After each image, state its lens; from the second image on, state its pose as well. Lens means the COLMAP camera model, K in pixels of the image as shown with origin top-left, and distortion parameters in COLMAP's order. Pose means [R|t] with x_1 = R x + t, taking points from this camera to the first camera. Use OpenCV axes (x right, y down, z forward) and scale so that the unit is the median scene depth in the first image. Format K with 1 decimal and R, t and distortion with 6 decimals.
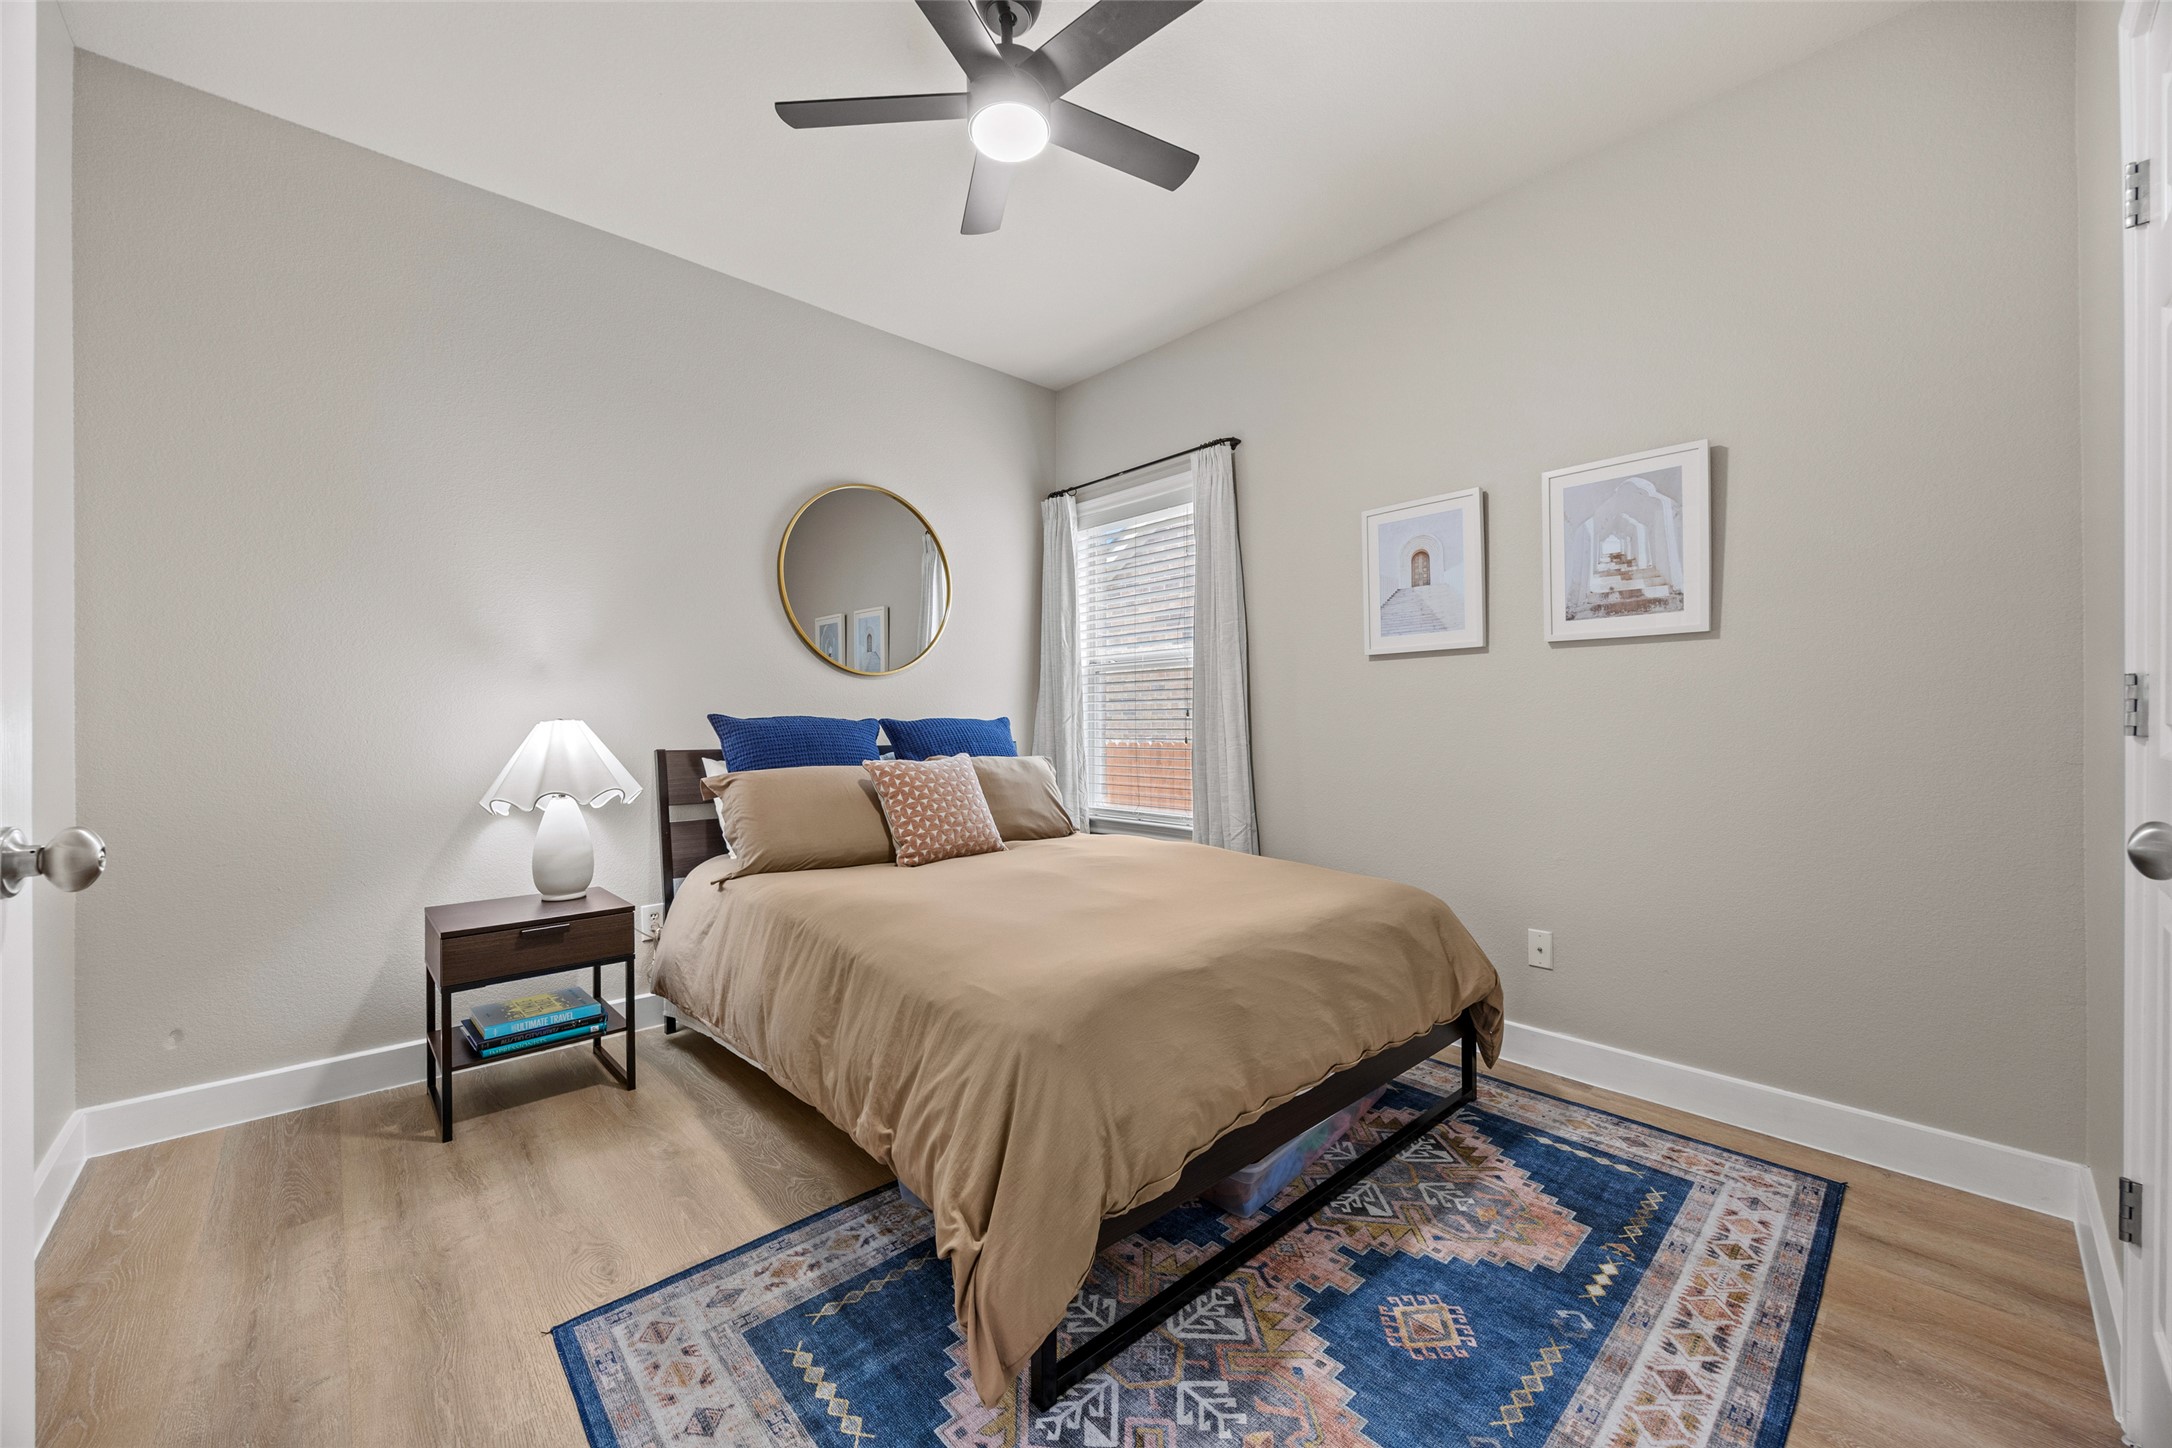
lens RADIAL K [[858.1, 0, 1086.0], [0, 858.1, 724.0], [0, 0, 1]] dist [-0.000052, 0.000127]
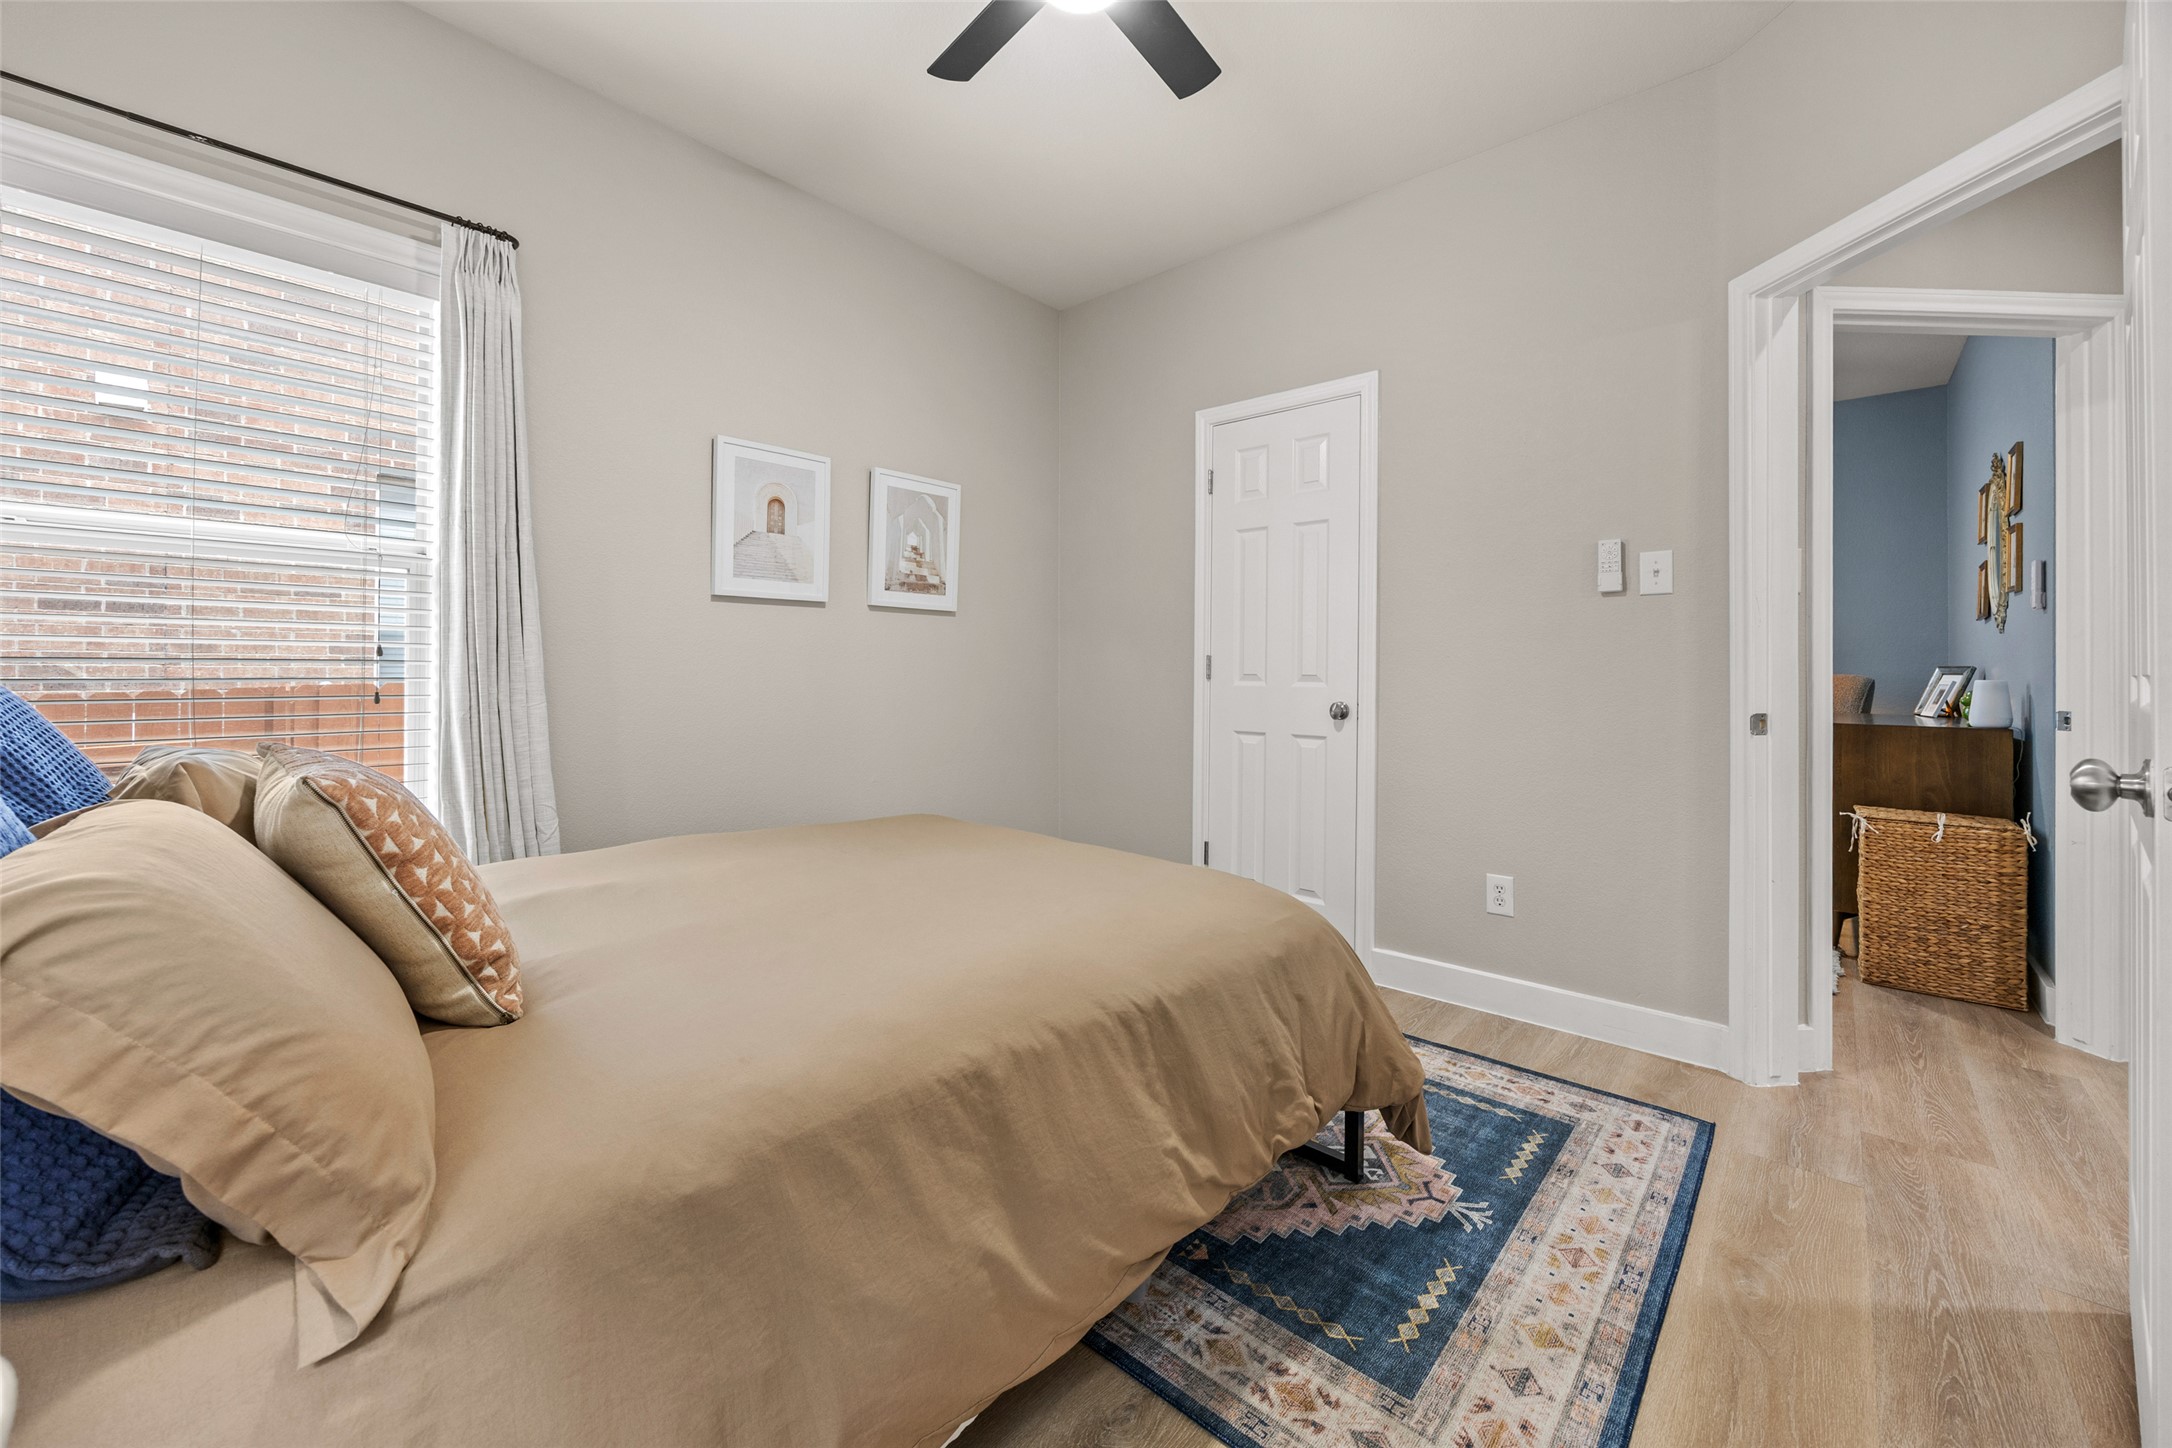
lens RADIAL K [[855.4, 0, 1086.6], [0, 855.4, 668.6], [0, 0, 1]] dist [-0.000099, -0.000062]
pose [[-0.123559, 0.004500, 0.992327, -1.082955], [-0.004785, 0.999975, -0.005130, -0.000371], [-0.992326, -0.005382, -0.123534, 1.289221]]
